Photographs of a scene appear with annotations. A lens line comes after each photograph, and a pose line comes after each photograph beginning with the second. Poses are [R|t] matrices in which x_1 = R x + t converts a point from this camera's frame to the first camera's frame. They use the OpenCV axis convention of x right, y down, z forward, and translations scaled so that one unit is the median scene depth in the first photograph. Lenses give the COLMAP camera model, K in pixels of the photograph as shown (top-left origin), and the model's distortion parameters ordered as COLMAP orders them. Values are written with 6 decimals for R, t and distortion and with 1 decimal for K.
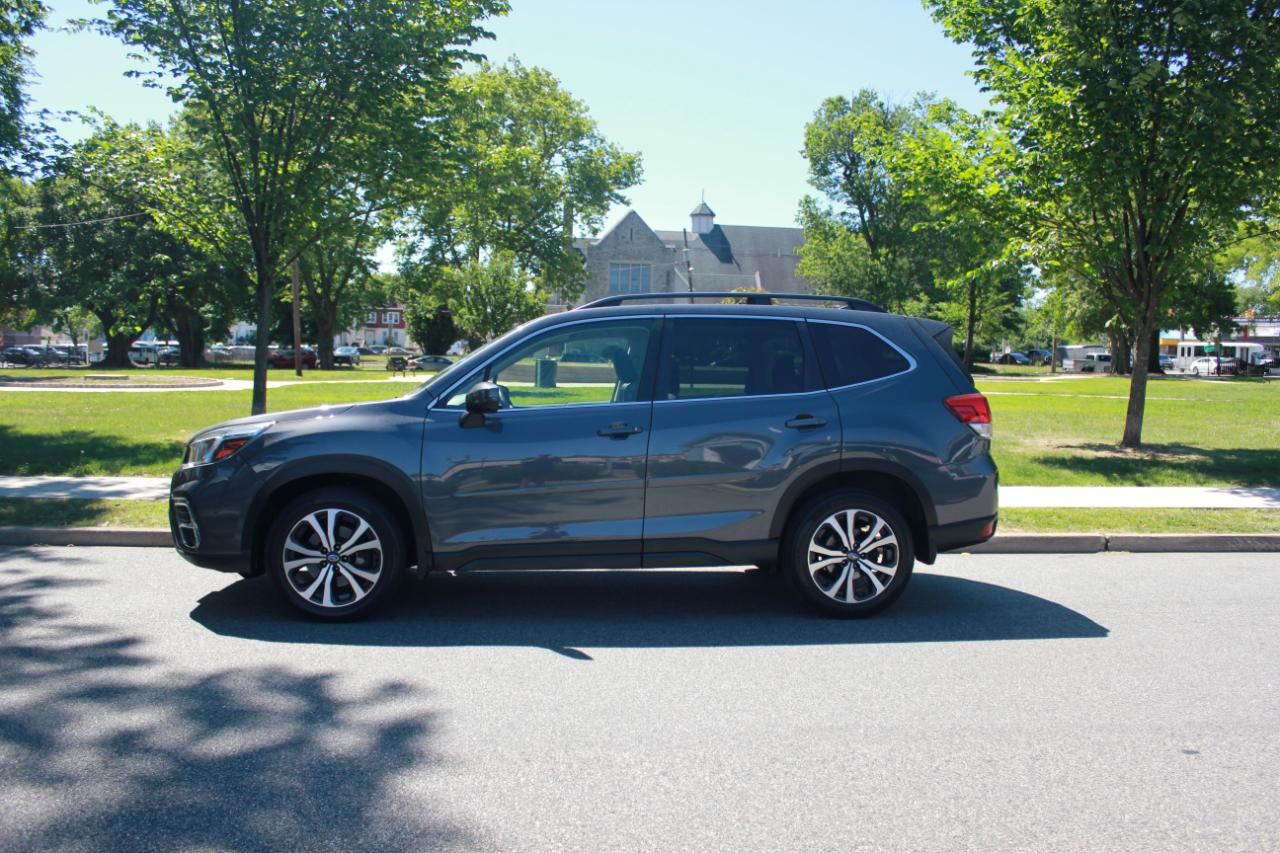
lens RADIAL K [[1105.9, 0, 602.3], [0, 1105.9, 437.7], [0, 0, 1]] dist [-0.146192, 0.107830]
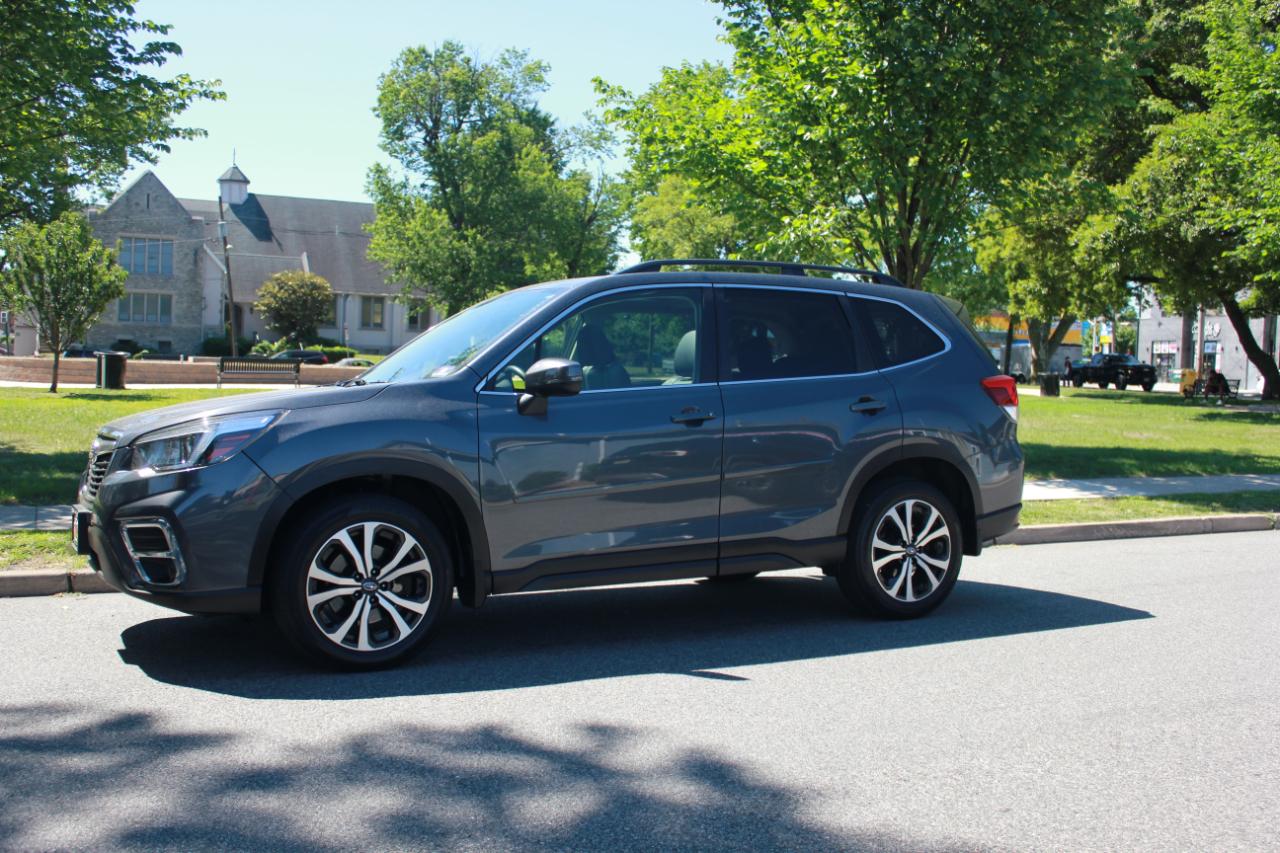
lens RADIAL K [[1321.6, 0, 603.5], [0, 1321.6, 441.1], [0, 0, 1]] dist [-0.115848, 0.116314]
pose [[0.920838, -0.018350, 0.389513, -0.195577], [0.022411, 0.999732, -0.005883, 0.007495], [-0.389301, 0.014147, 0.921002, 0.037147]]
